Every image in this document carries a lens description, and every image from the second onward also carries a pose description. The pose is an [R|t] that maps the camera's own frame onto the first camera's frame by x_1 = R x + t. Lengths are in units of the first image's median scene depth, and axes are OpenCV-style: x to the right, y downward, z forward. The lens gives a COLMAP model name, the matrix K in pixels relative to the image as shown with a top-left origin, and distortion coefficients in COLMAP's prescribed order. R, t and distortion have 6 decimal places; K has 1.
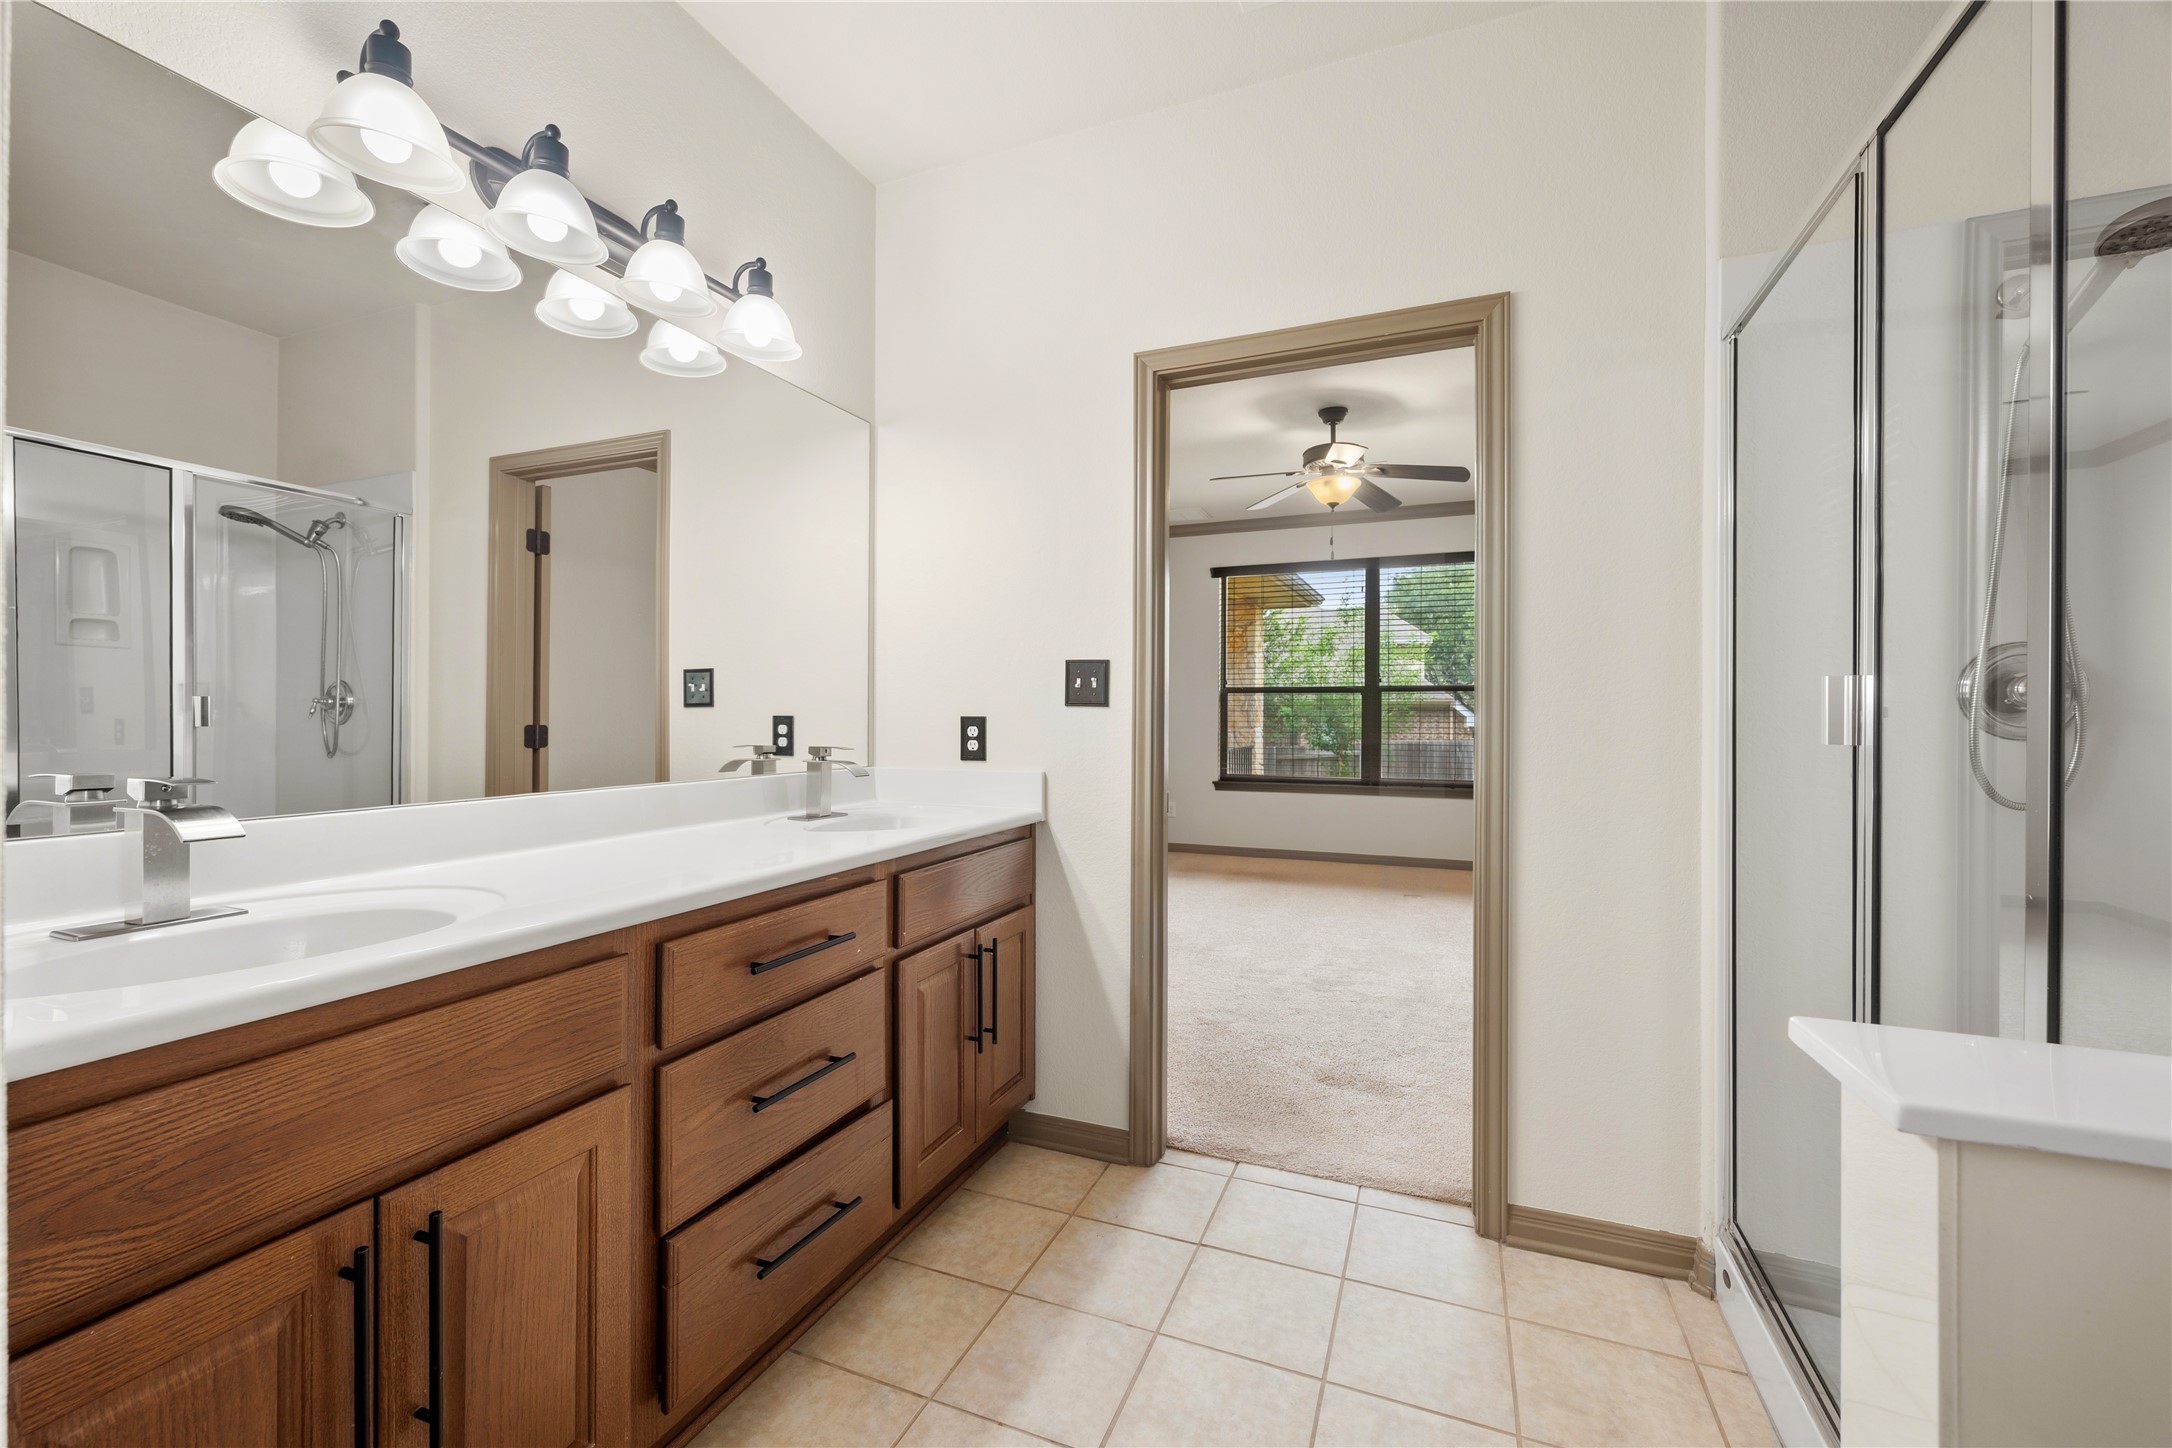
lens RADIAL K [[883.2, 0, 1088.2], [0, 883.2, 711.1], [0, 0, 1]] dist [0.001682, 0.000258]
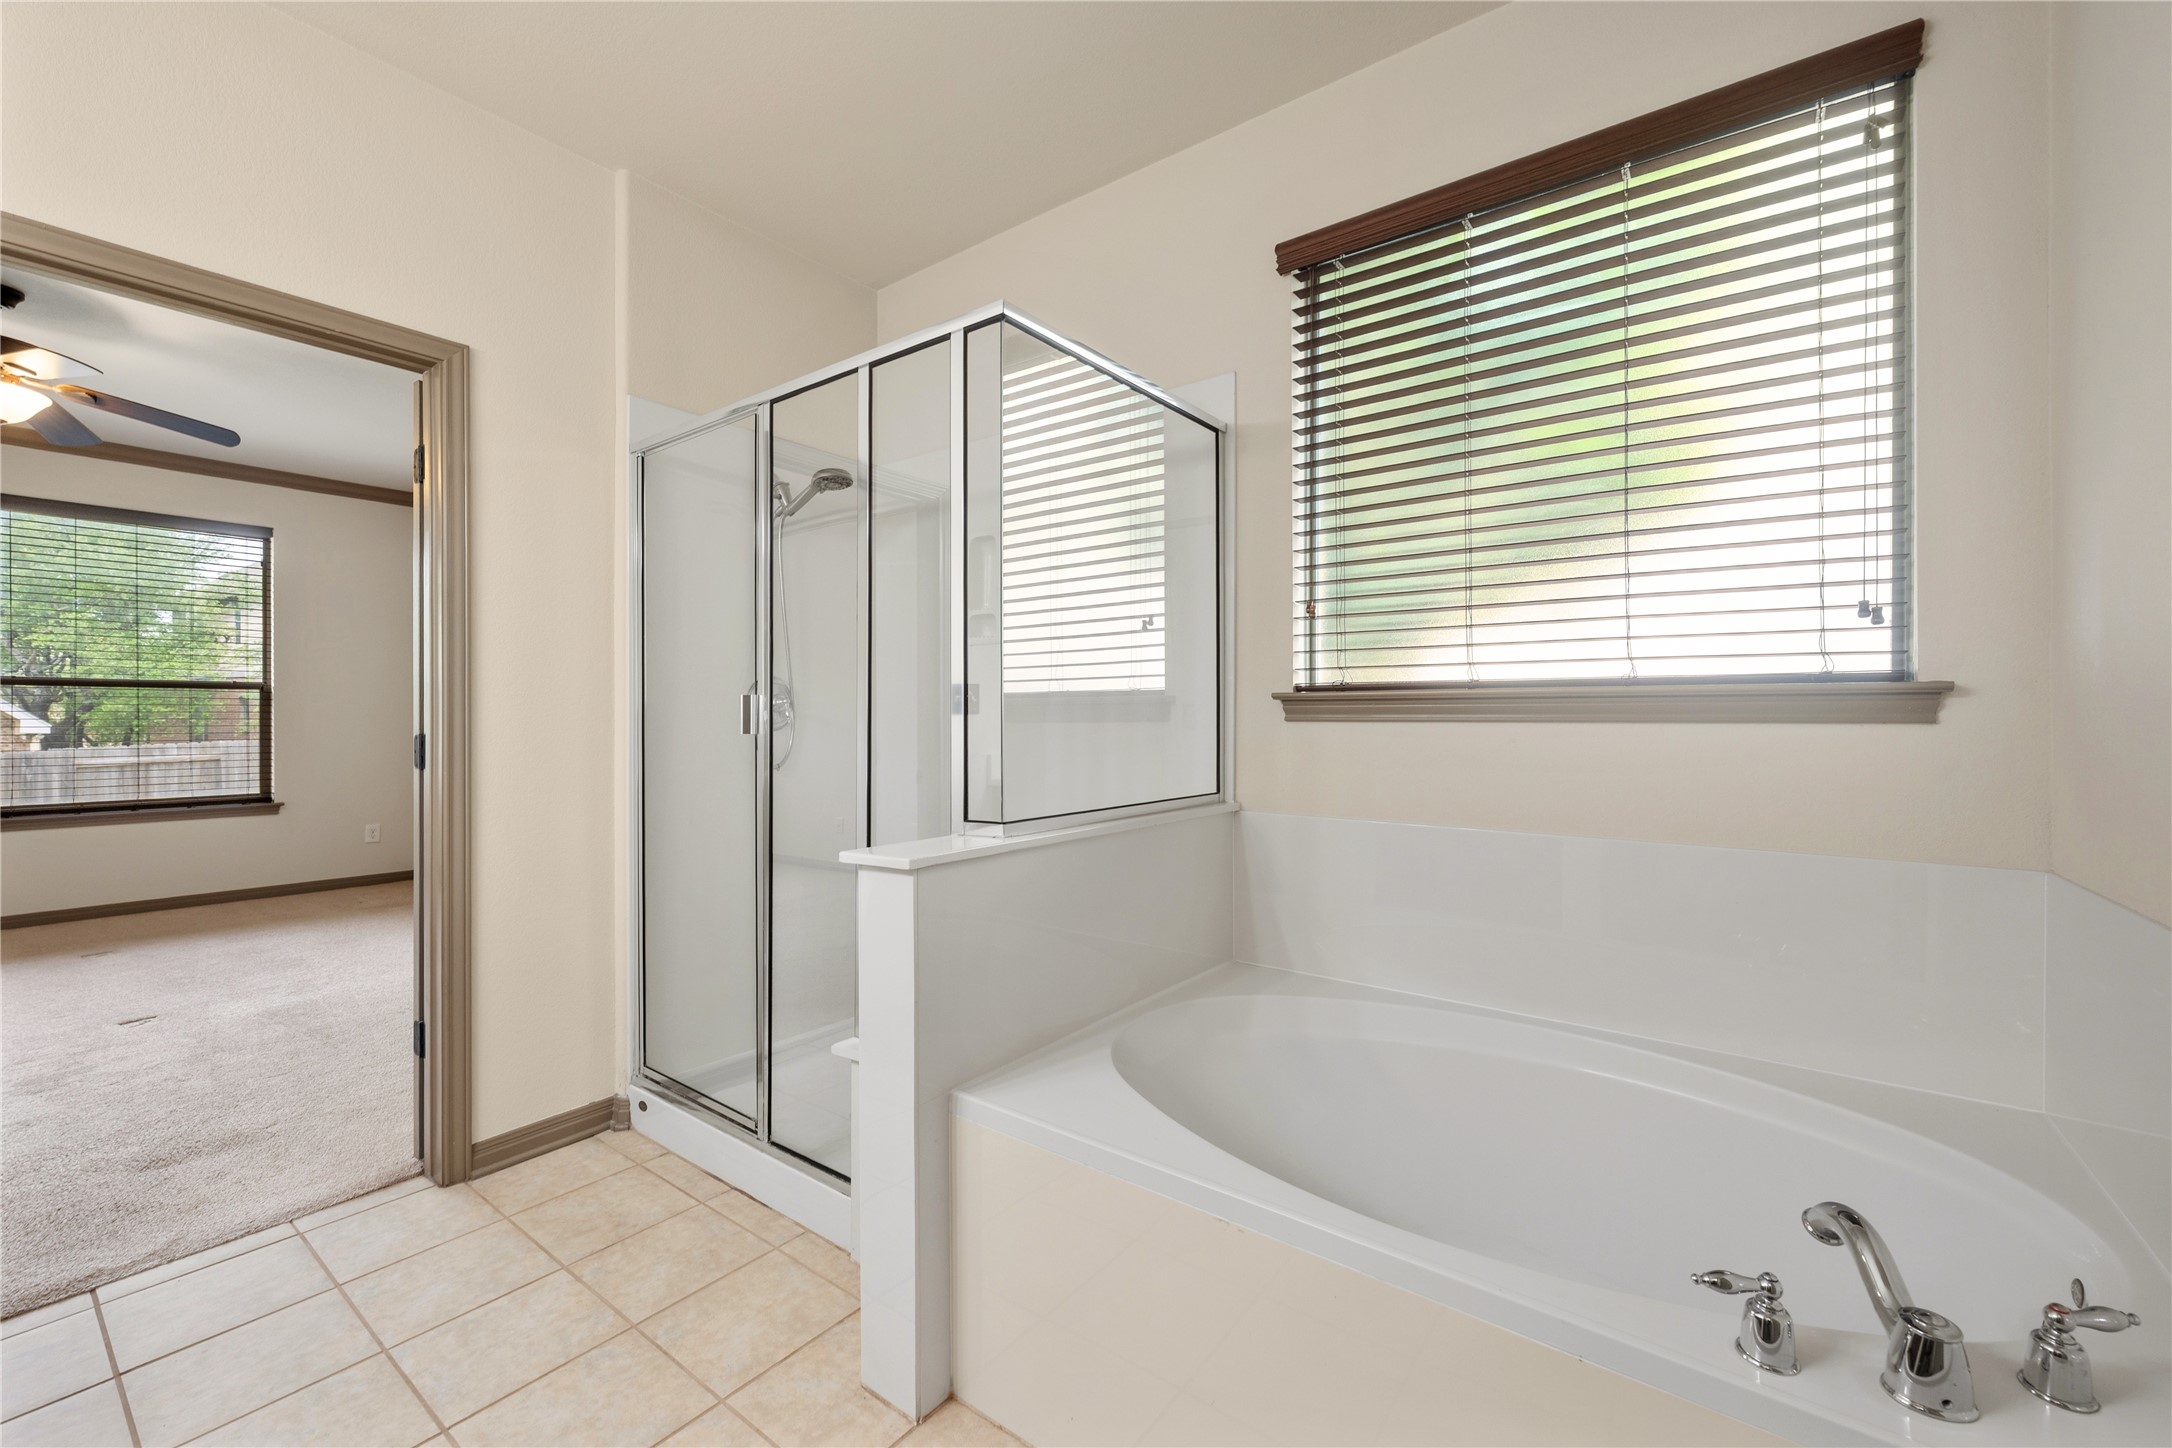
lens RADIAL K [[863.1, 0, 1081.4], [0, 863.1, 720.9], [0, 0, 1]] dist [0.001813, 0.000057]
pose [[0.258860, -0.007089, 0.965889, -0.364637], [-0.002006, 0.999967, 0.007877, -0.001968], [-0.965913, -0.003977, 0.258837, -0.046510]]
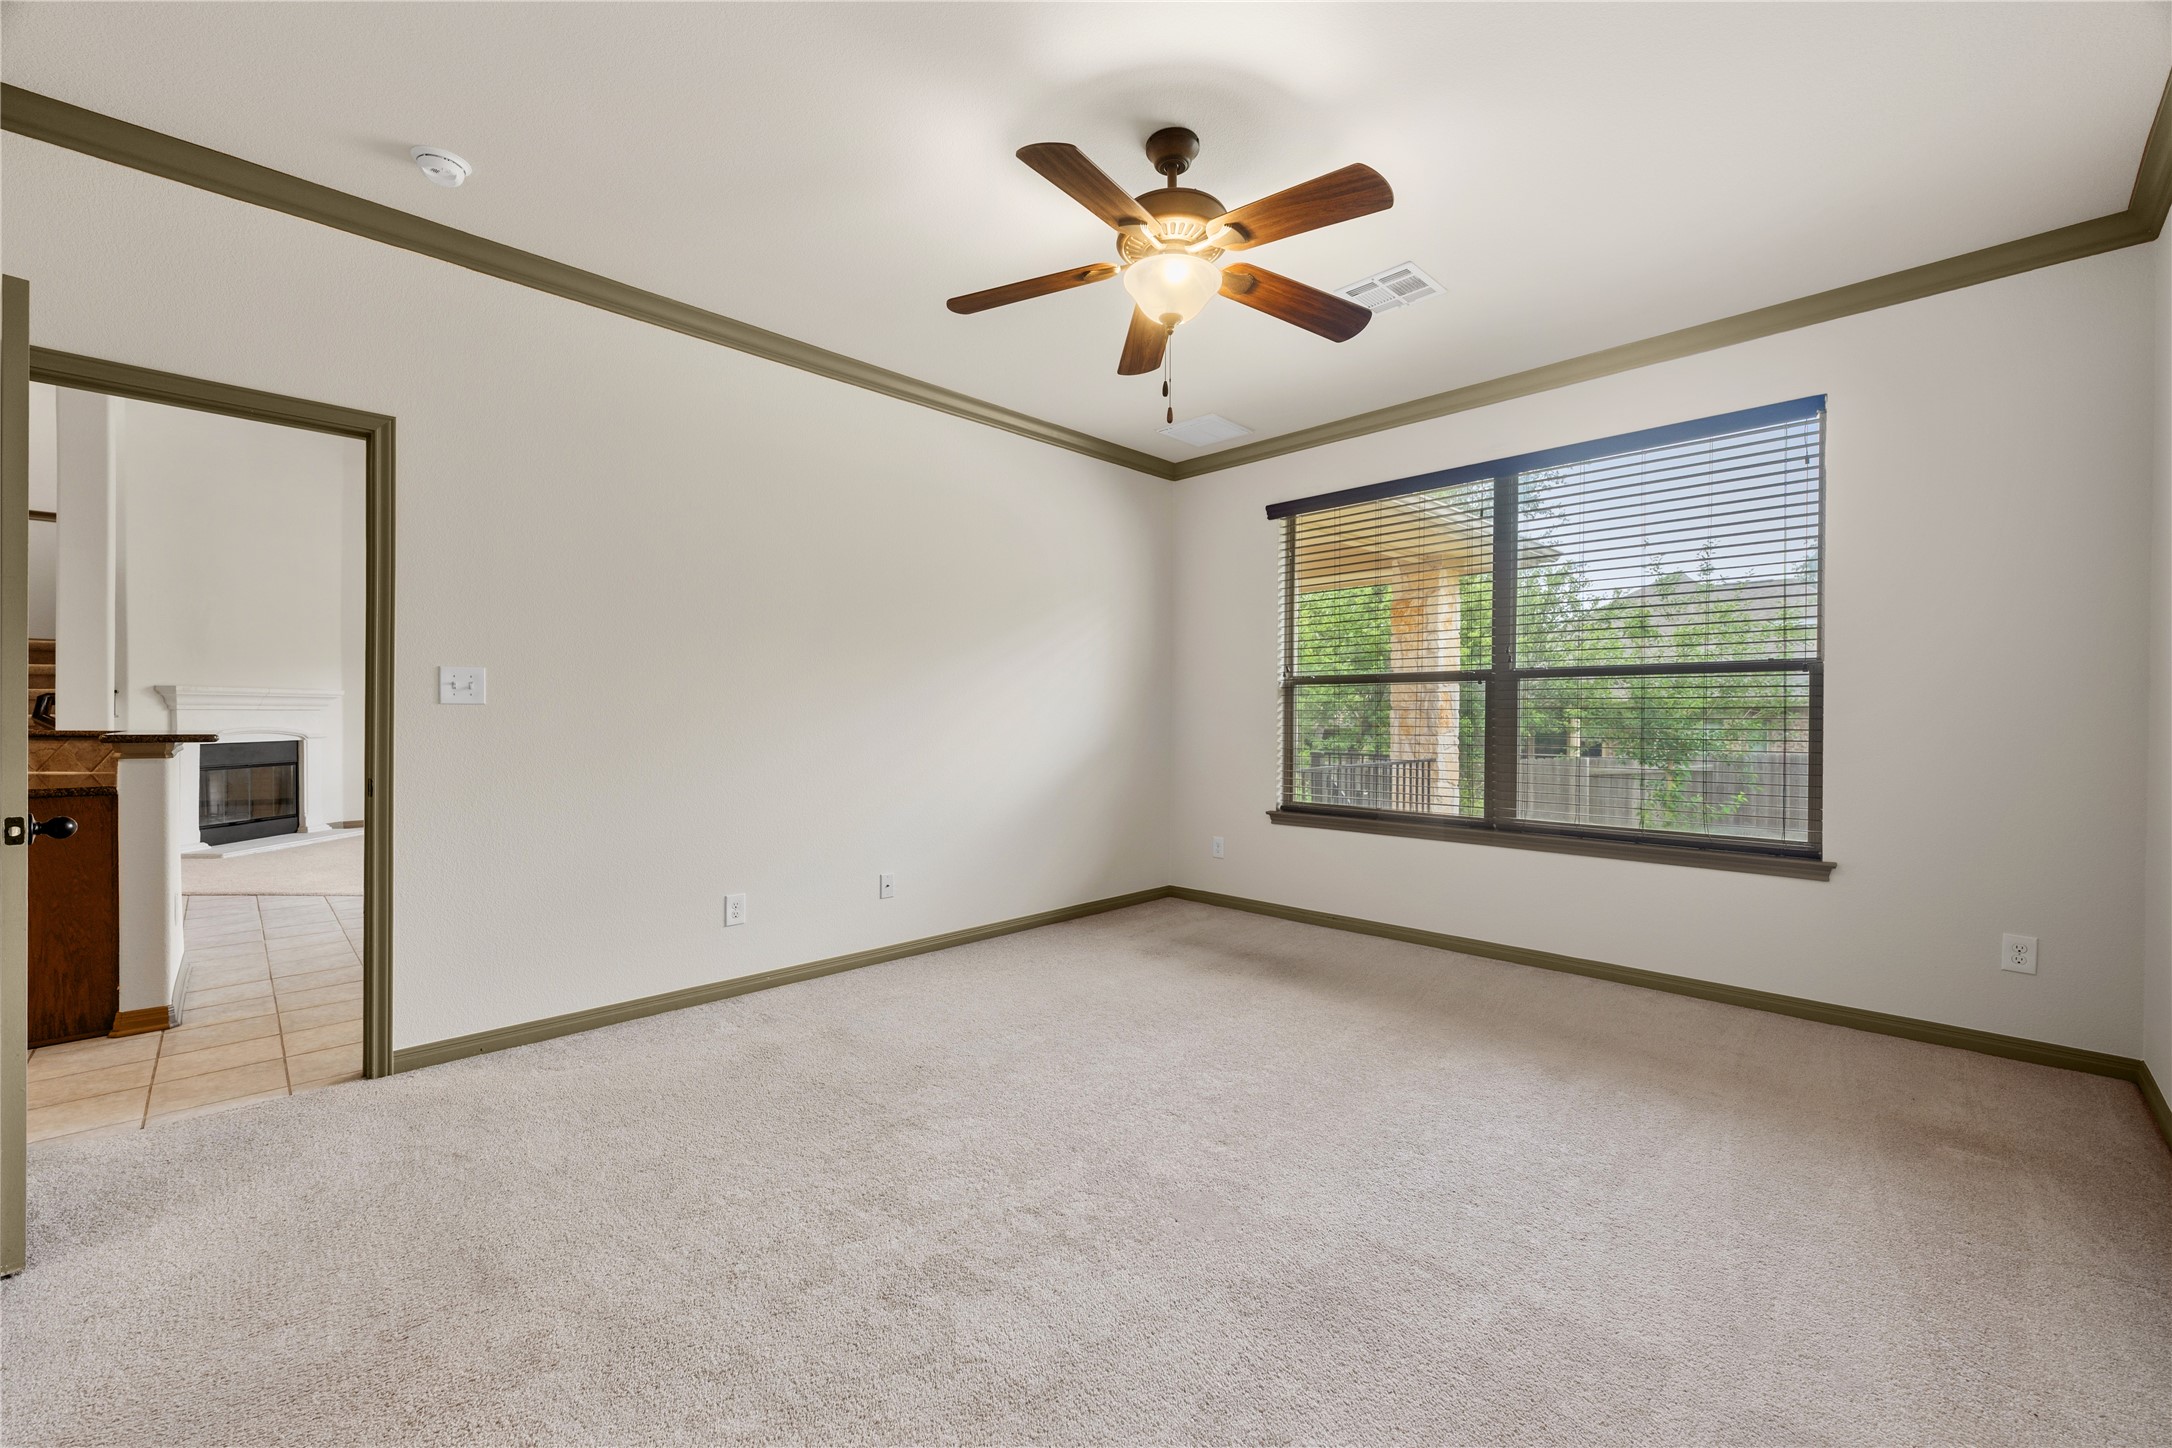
lens RADIAL K [[863.1, 0, 1081.4], [0, 863.1, 720.9], [0, 0, 1]] dist [0.001813, 0.000057]
pose [[0.921555, 0.003254, -0.388233, 0.928998], [0.000000, 0.999965, 0.008382, 0.008863], [0.388247, -0.007724, 0.921523, 1.077444]]
